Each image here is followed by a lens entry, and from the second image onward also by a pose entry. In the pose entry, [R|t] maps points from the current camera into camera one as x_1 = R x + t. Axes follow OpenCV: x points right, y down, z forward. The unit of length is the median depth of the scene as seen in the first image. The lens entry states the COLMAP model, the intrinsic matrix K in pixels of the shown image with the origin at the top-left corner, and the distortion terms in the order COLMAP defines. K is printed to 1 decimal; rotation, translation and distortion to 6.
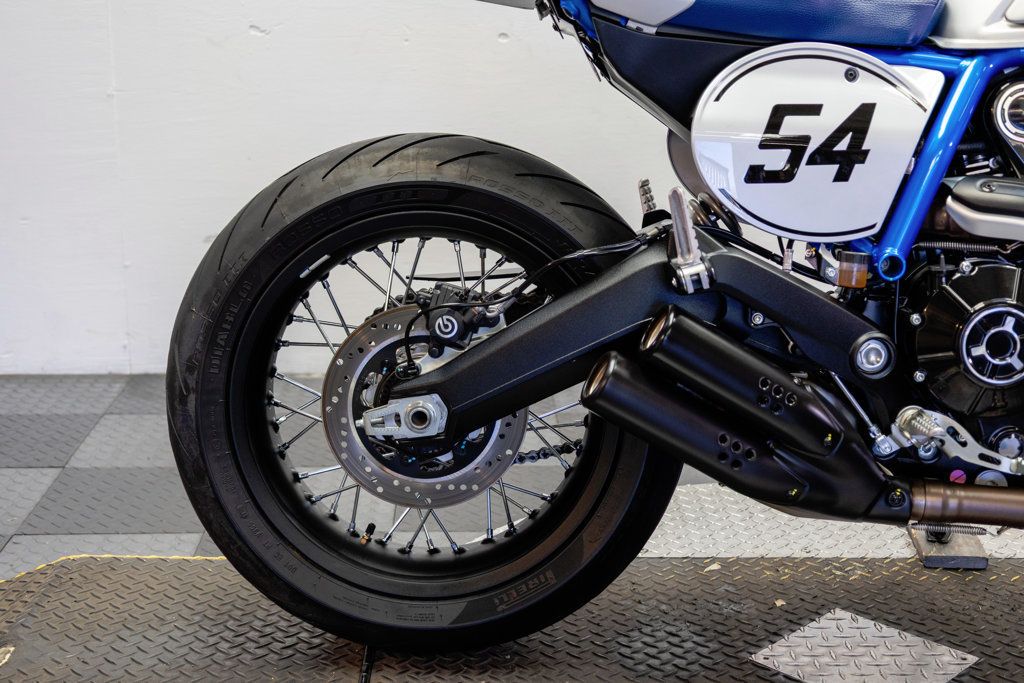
lens RADIAL K [[1467.6, 0, 516.7], [0, 1467.6, 340.8], [0, 0, 1]] dist [0.024354, 0.000000]
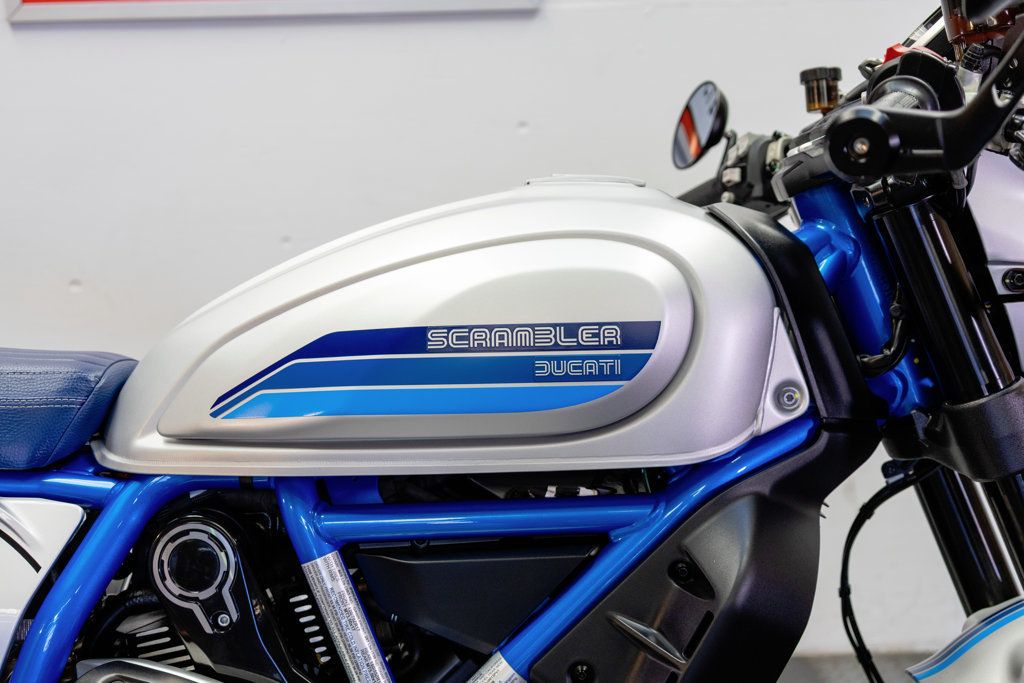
lens RADIAL K [[1467.6, 0, 516.3], [0, 1467.6, 351.0], [0, 0, 1]] dist [0.024354, 0.000000]
pose [[0.999020, -0.027523, -0.034674, 0.511811], [0.025229, 0.997570, -0.064937, -0.202241], [0.036377, 0.063999, 0.997287, 0.313849]]
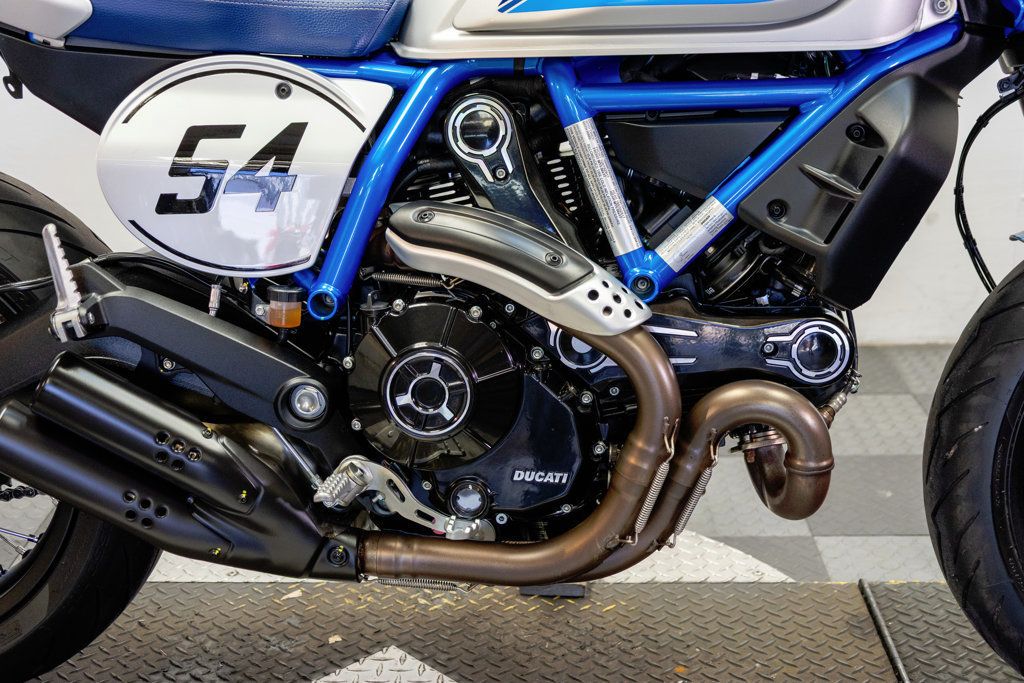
lens RADIAL K [[1467.6, 0, 514.6], [0, 1467.6, 342.4], [0, 0, 1]] dist [0.024354, 0.000000]
pose [[0.998804, -0.004409, -0.048702, 0.402802], [0.007218, 0.998311, 0.057644, -0.075720], [0.048366, -0.057926, 0.997149, 0.096391]]
